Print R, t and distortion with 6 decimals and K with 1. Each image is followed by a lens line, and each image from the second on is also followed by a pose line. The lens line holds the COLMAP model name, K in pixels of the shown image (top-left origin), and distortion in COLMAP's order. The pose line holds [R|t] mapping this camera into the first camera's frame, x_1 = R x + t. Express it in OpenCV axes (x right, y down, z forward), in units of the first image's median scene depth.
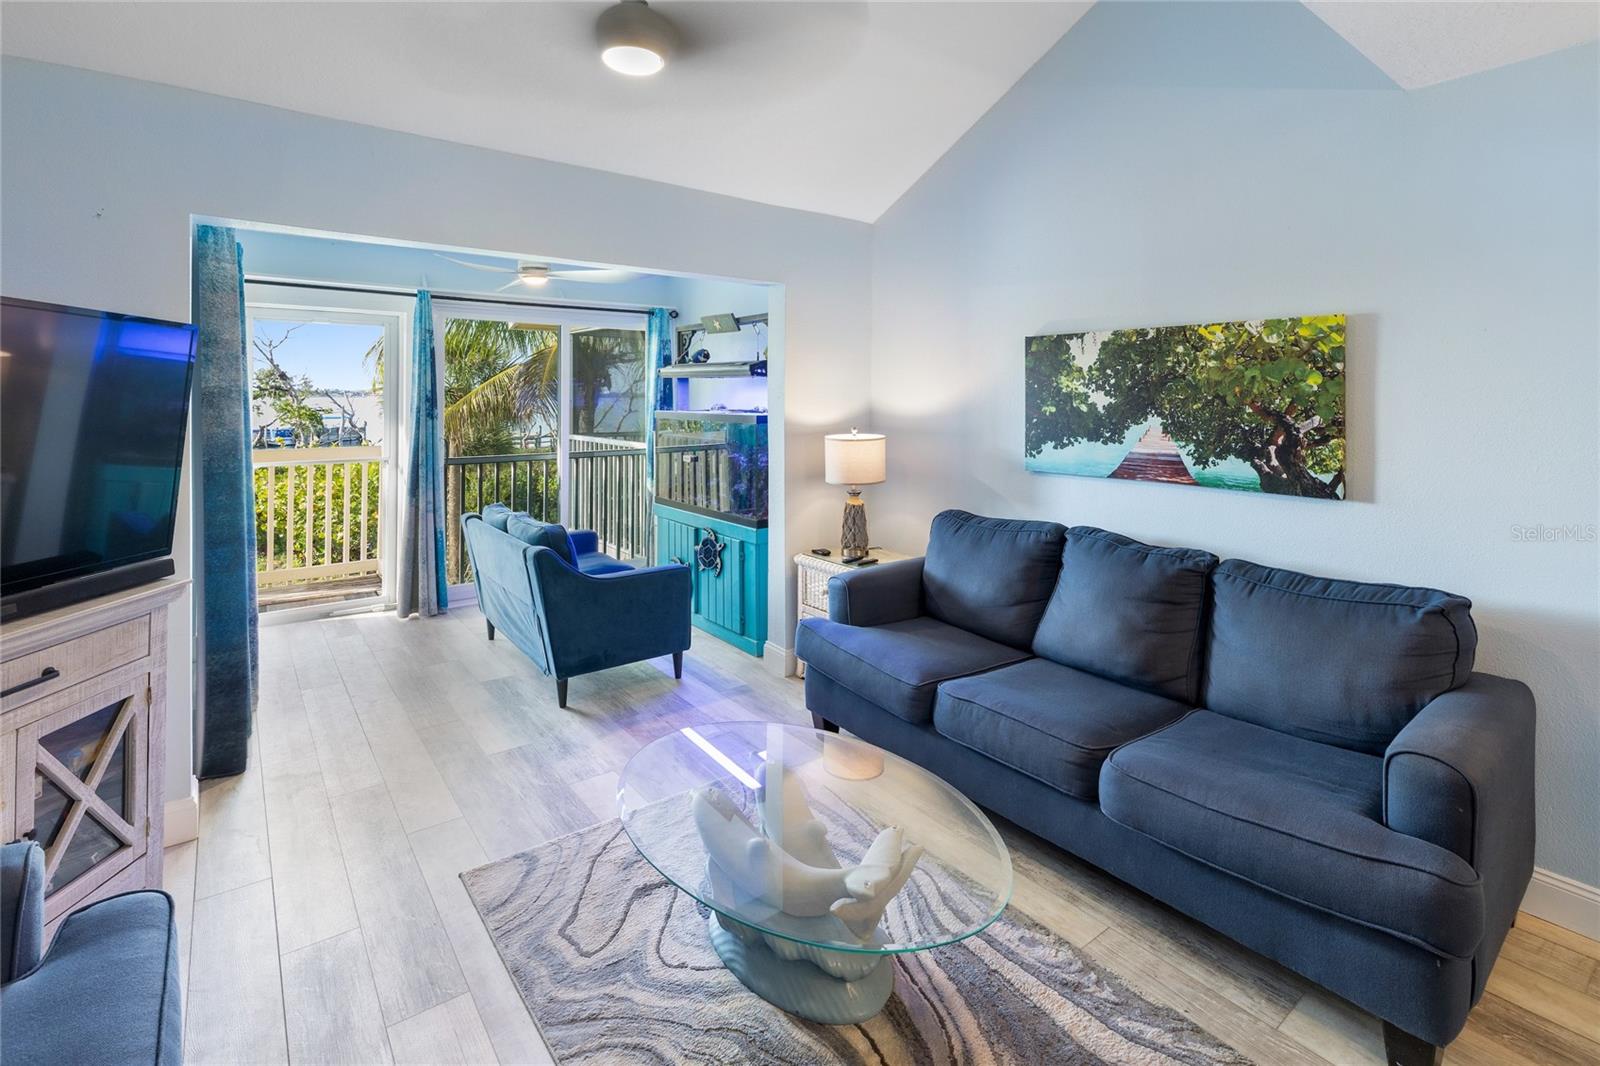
lens RADIAL K [[741.3, 0, 796.6], [0, 741.3, 399.5], [0, 0, 1]] dist [-0.003064, 0.002271]
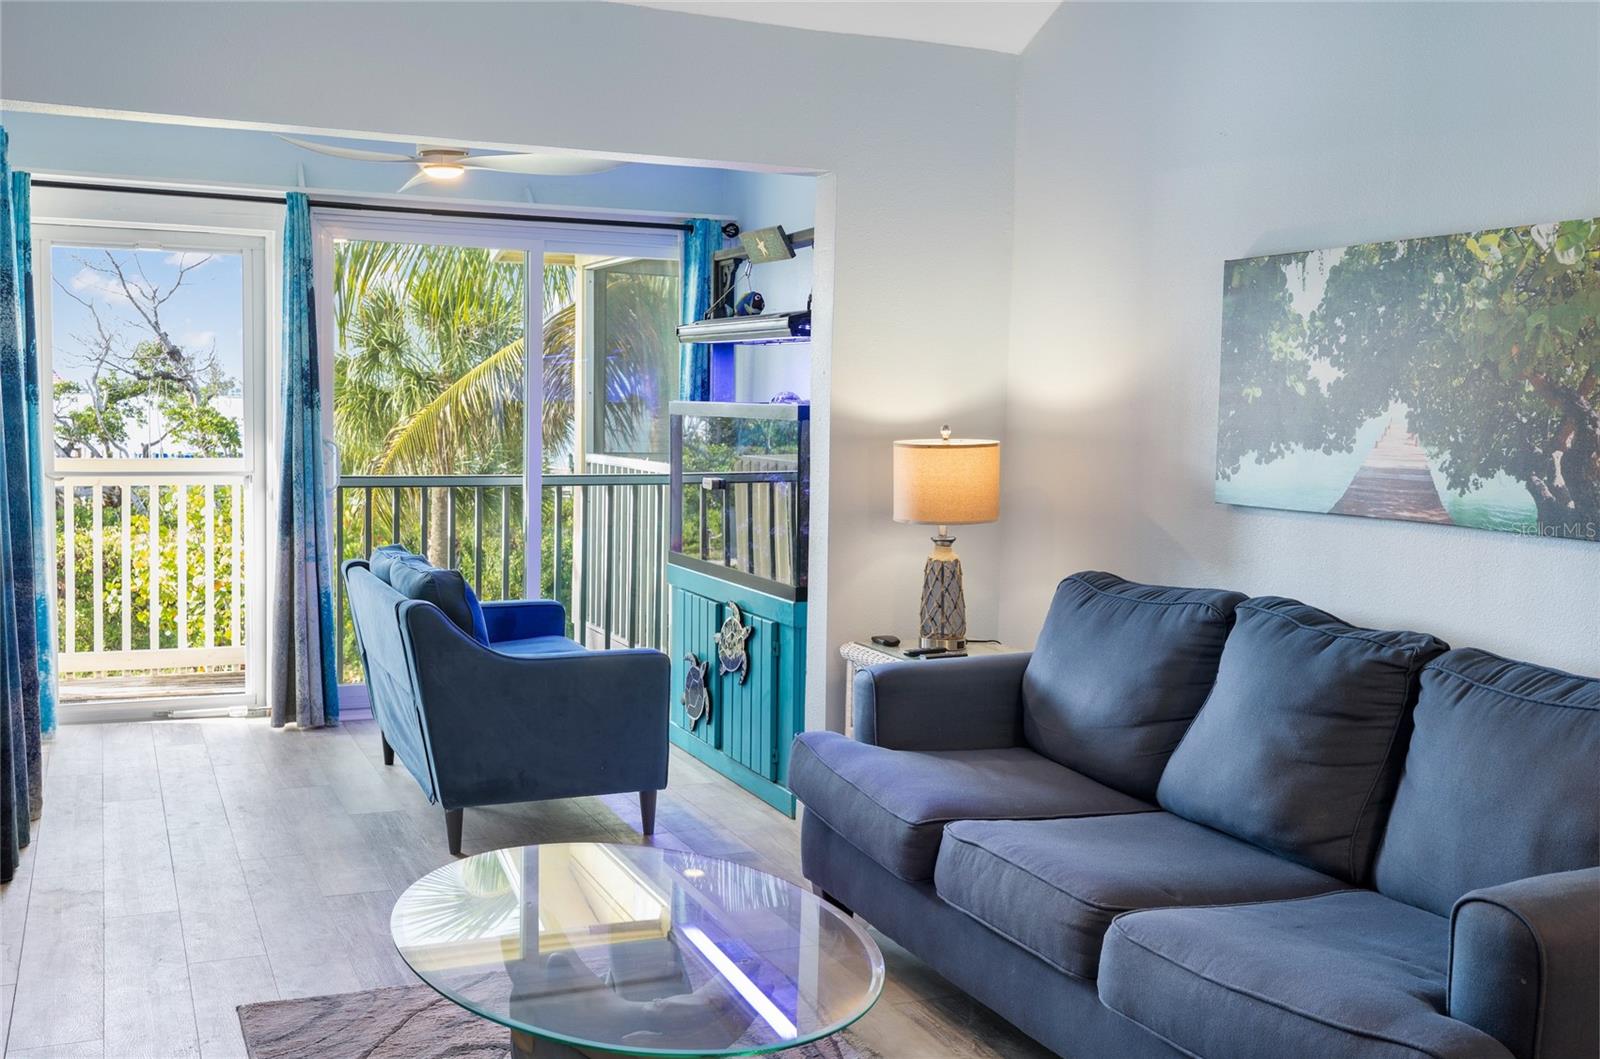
lens RADIAL K [[1549.6, 0, 787.0], [0, 1549.6, 528.4], [0, 0, 1]] dist [-0.000177, 0.000000]
pose [[0.970556, 0.034290, -0.238424, 0.269960], [-0.016828, 0.997049, 0.074895, 0.032300], [0.240289, -0.068678, 0.968269, -0.202142]]
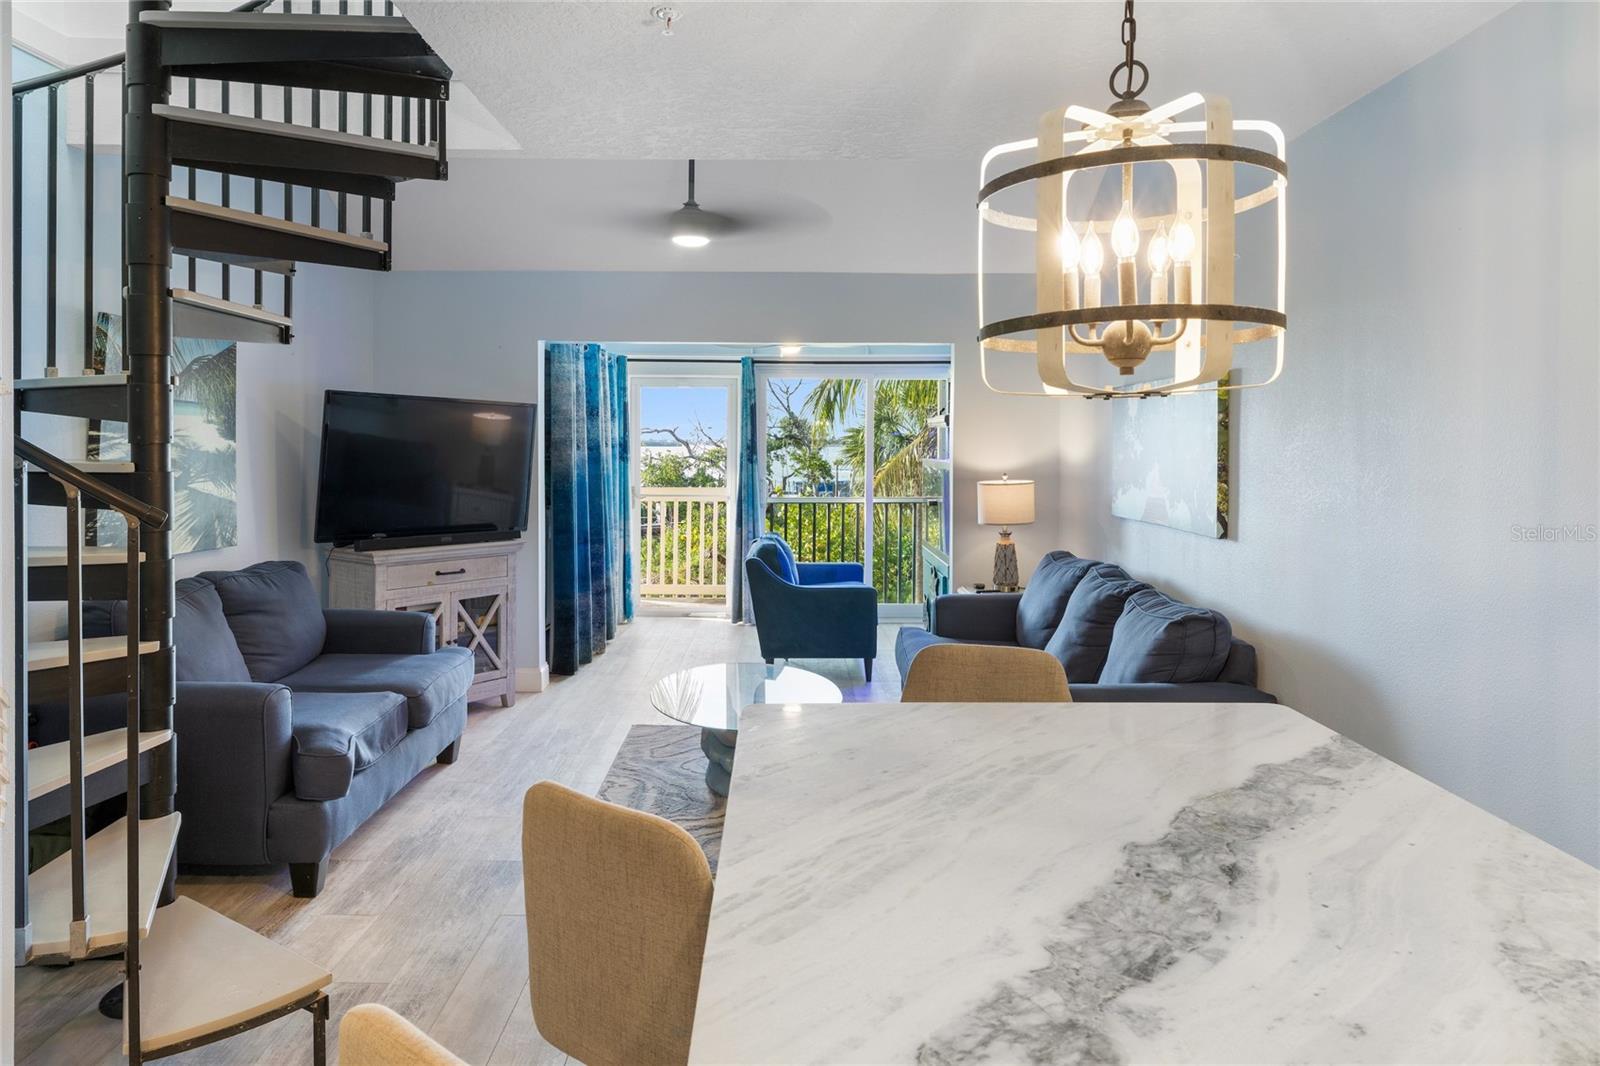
lens RADIAL K [[1030.8, 0, 810.8], [0, 1030.8, 452.3], [0, 0, 1]] dist [-0.001220, 0.000670]
pose [[0.805350, 0.005607, -0.592772, 0.817144], [-0.004789, 0.999984, 0.002953, 0.003943], [0.592780, 0.000460, 0.805365, -0.422411]]
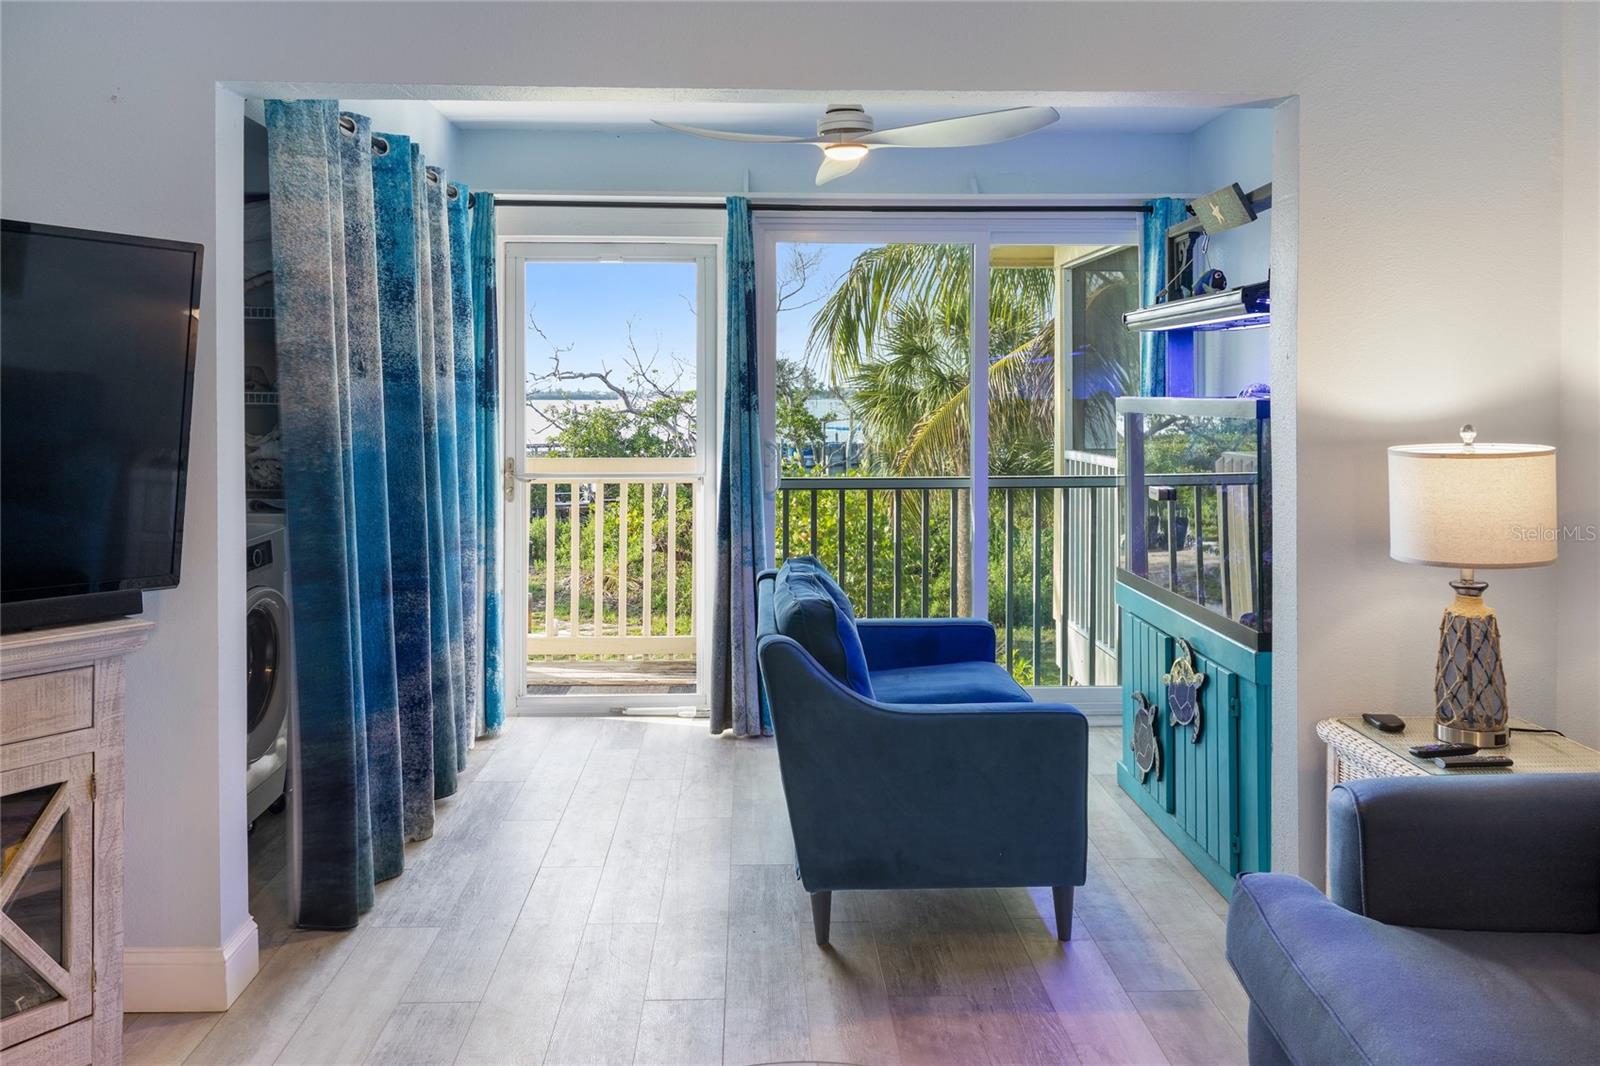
lens RADIAL K [[1281.9, 0, 812.4], [0, 1281.9, 409.6], [0, 0, 1]] dist [0.031695, -0.039331]
pose [[0.820216, 0.003315, -0.572044, 0.204844], [-0.000500, 0.999987, 0.005078, 0.028261], [0.572054, -0.003879, 0.820207, 0.242458]]
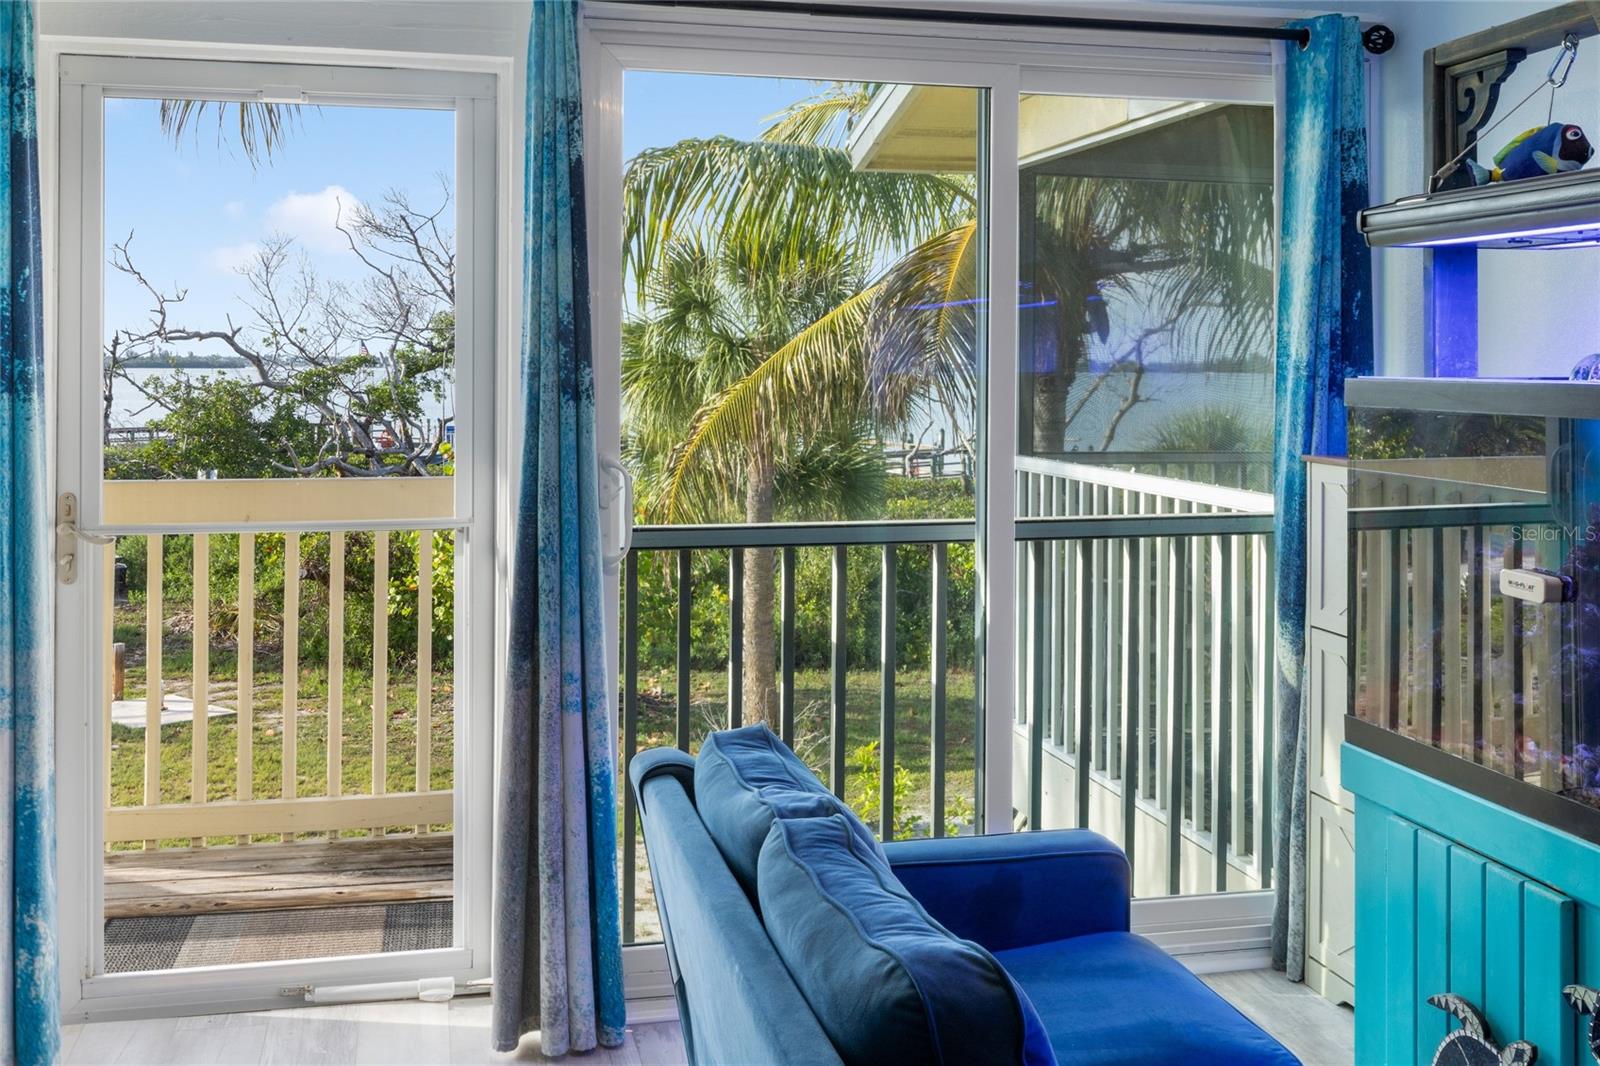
lens RADIAL K [[1592.7, 0, 792.0], [0, 1592.7, 382.4], [0, 0, 1]] dist [-0.003525, 0.000000]
pose [[0.909702, 0.005889, -0.415220, -0.201964], [-0.004262, 0.999979, 0.004845, 0.022064], [0.415240, -0.002637, 0.909708, 0.626974]]
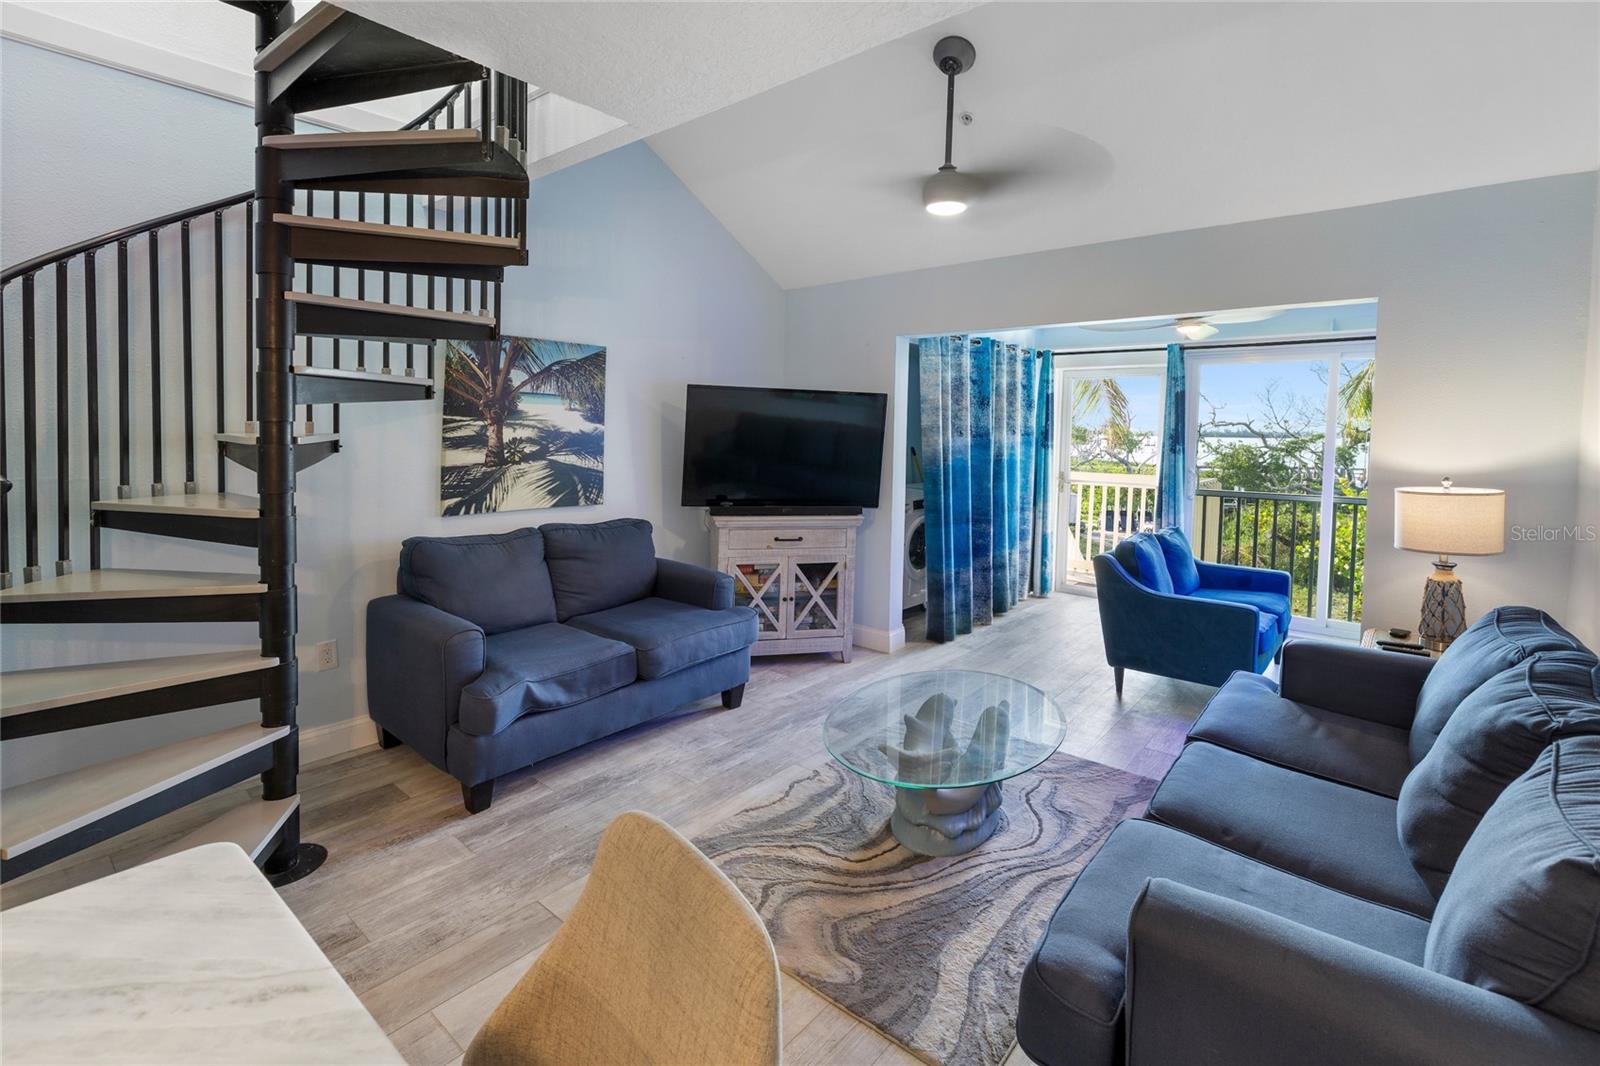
lens RADIAL K [[741.3, 0, 795.1], [0, 741.3, 455.3], [0, 0, 1]] dist [-0.003064, 0.002271]
pose [[0.216872, 0.035437, -0.975557, 0.725147], [-0.017711, 0.999319, 0.032363, 0.002715], [0.976039, 0.010259, 0.217352, 0.222203]]
